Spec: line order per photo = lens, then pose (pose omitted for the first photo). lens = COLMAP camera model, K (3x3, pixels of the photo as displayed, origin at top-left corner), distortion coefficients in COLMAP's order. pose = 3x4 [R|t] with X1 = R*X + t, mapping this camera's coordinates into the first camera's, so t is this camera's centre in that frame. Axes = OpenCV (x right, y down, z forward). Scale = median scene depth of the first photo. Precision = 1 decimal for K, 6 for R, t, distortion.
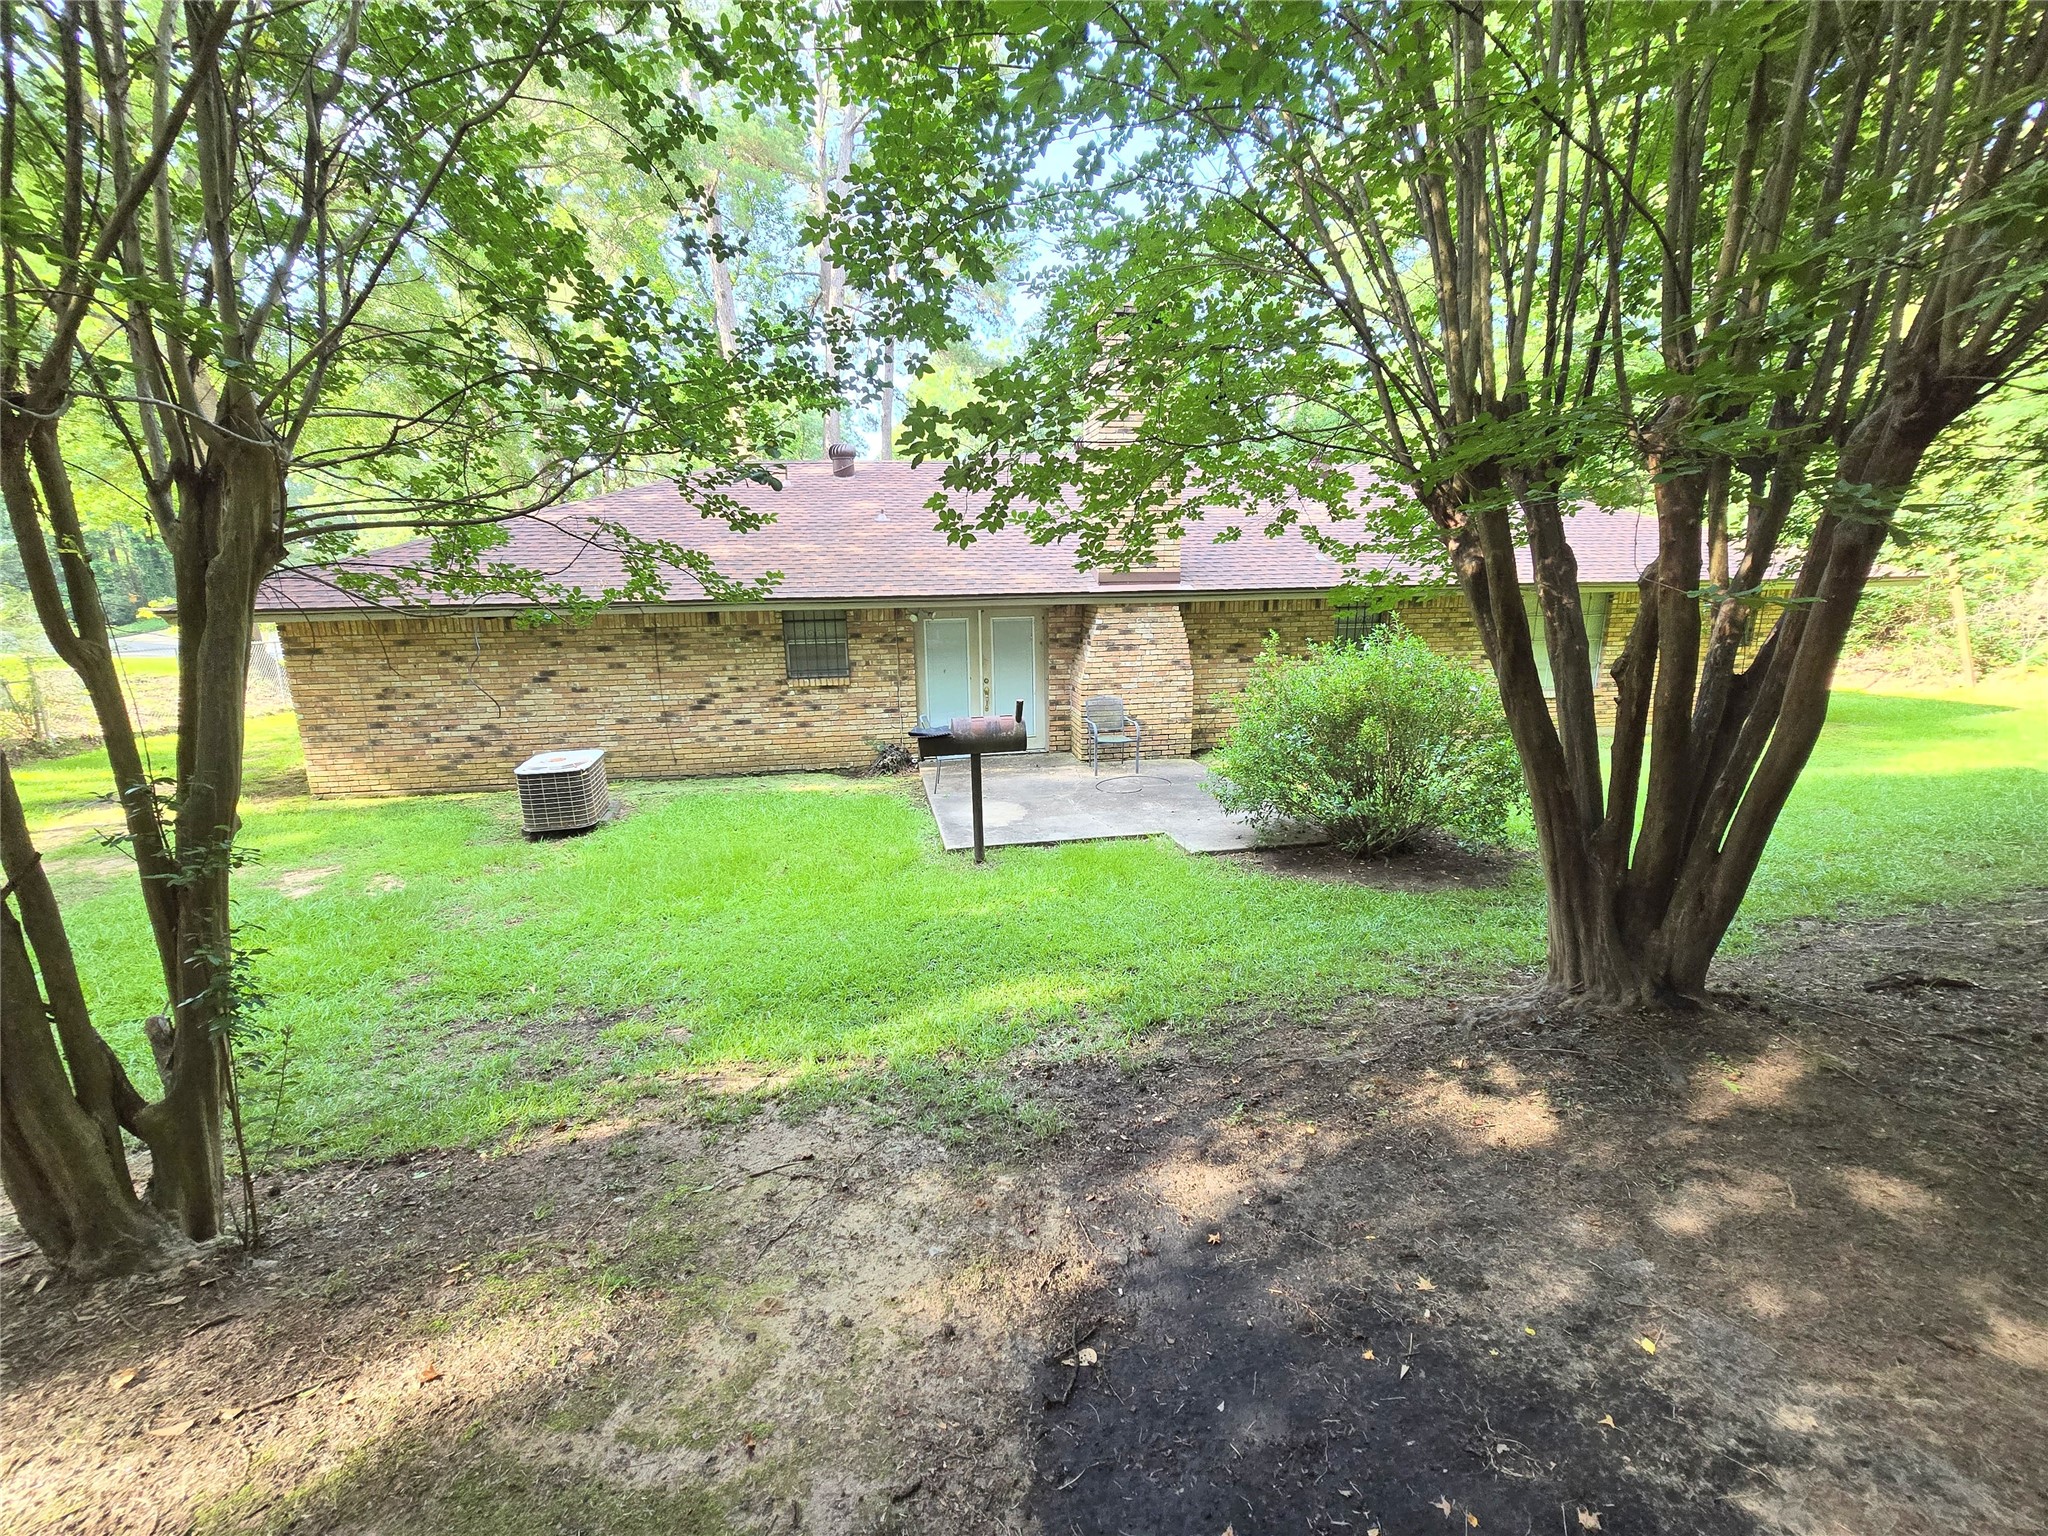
lens RADIAL K [[839.8, 0, 1021.5], [0, 839.8, 761.4], [0, 0, 1]] dist [-0.000418, 0.000803]
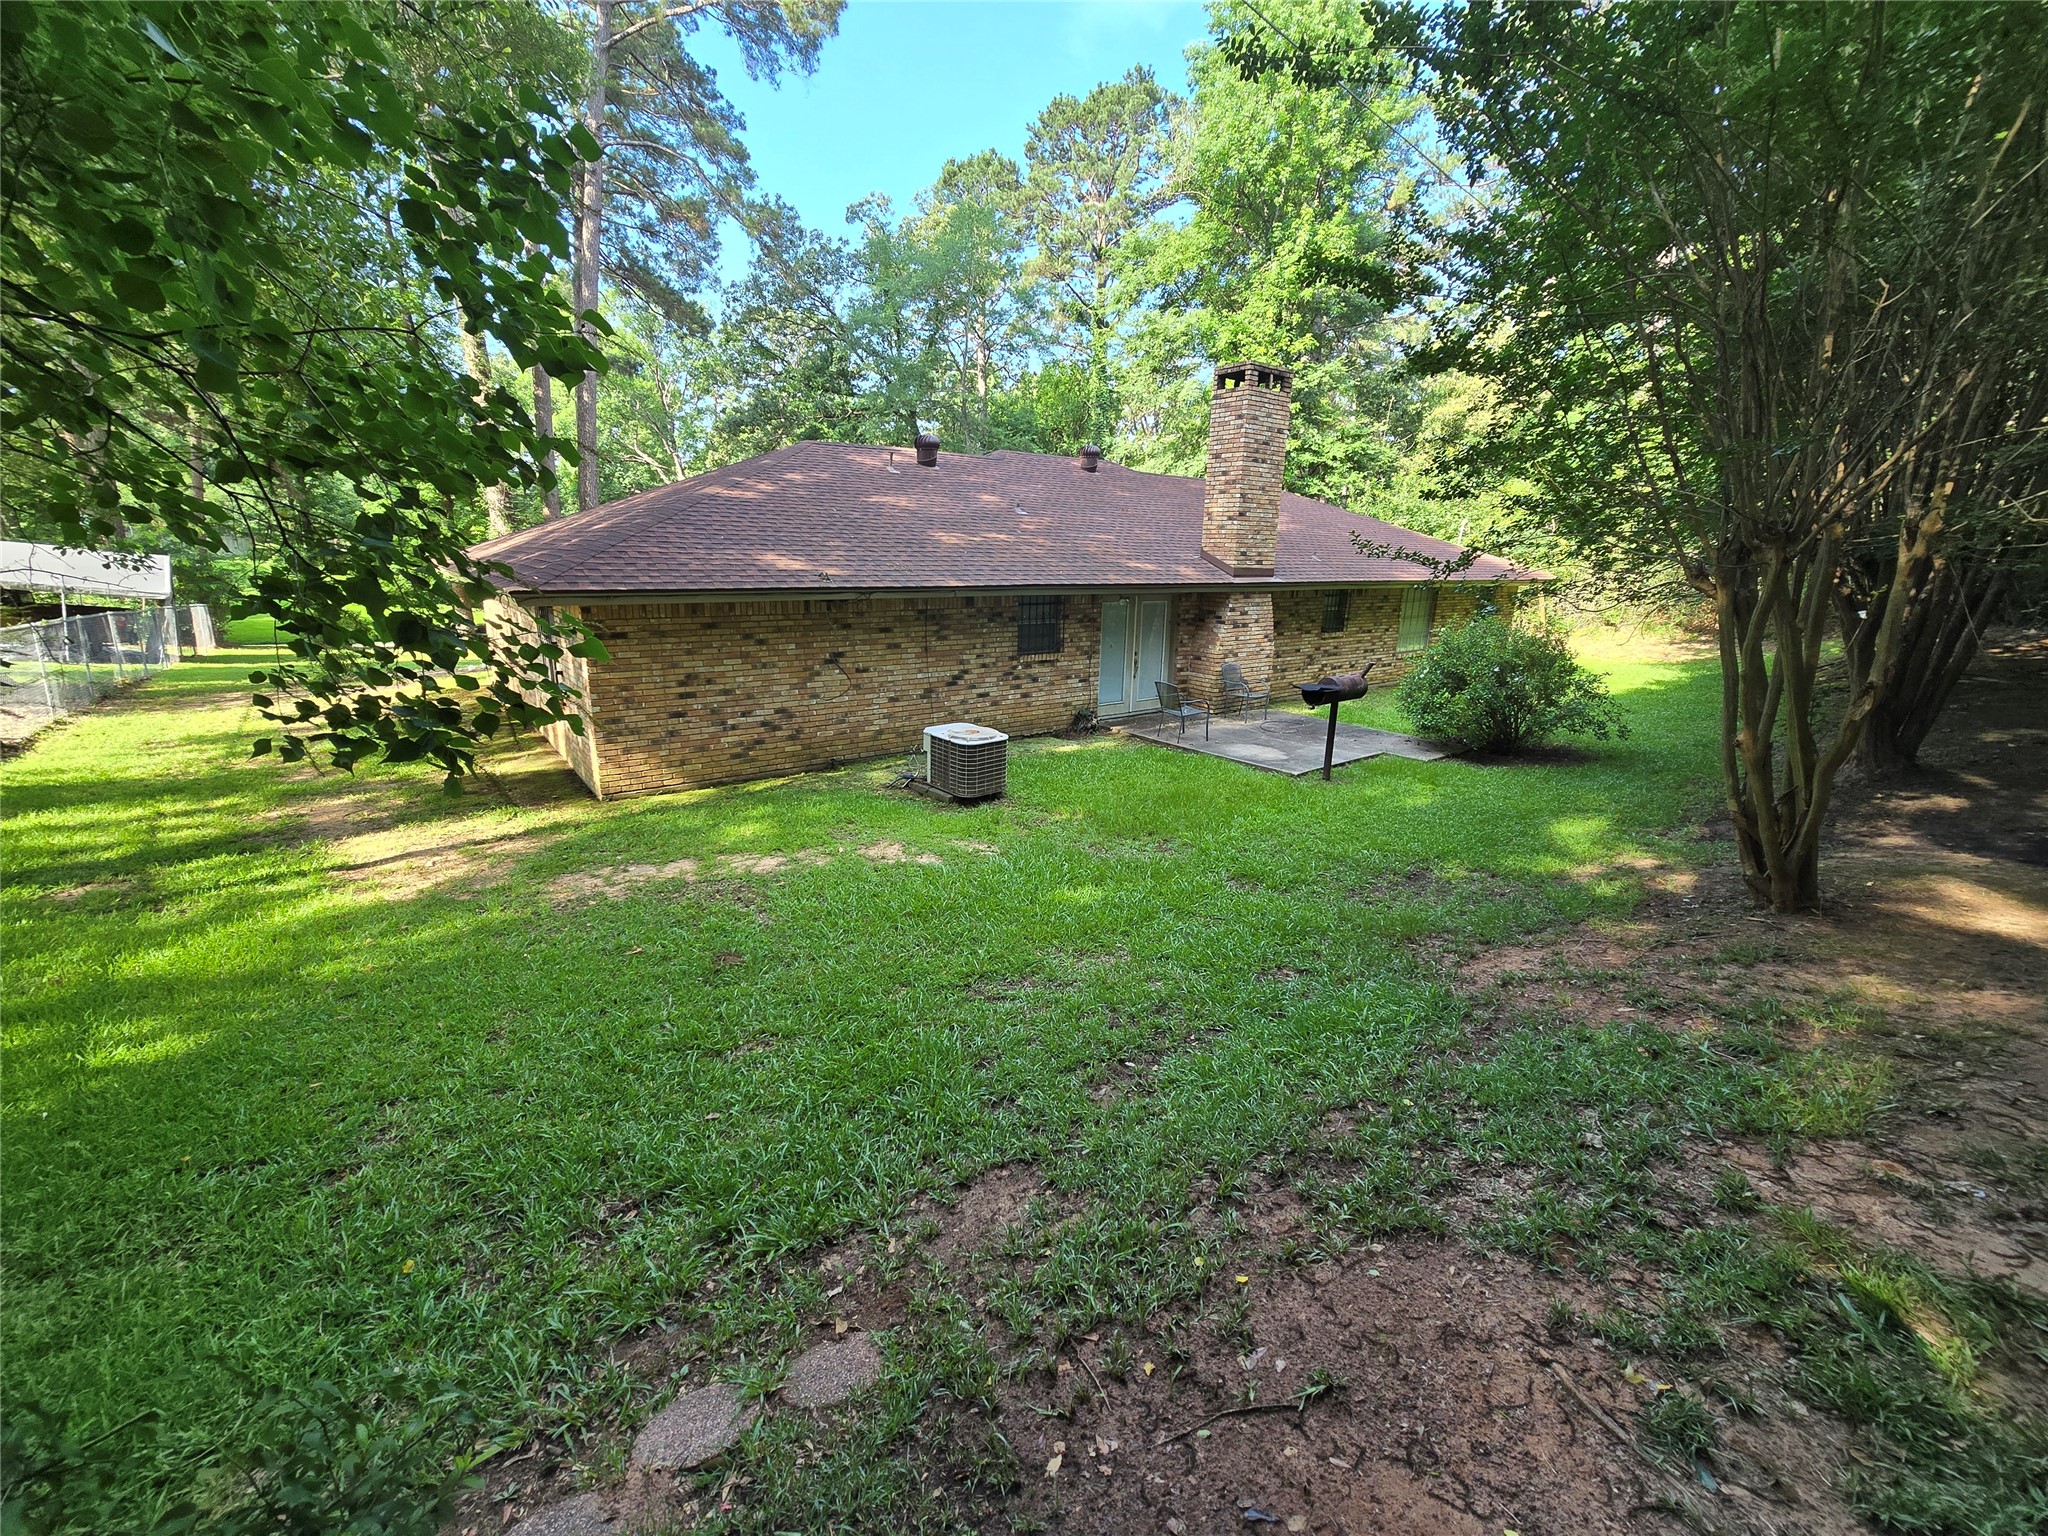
lens RADIAL K [[839.8, 0, 1021.5], [0, 839.8, 761.4], [0, 0, 1]] dist [-0.000418, 0.000803]
pose [[0.880953, -0.082351, 0.465983, -0.824043], [0.069275, 0.996575, 0.045153, -0.006547], [-0.468106, -0.007496, 0.883641, -0.002904]]
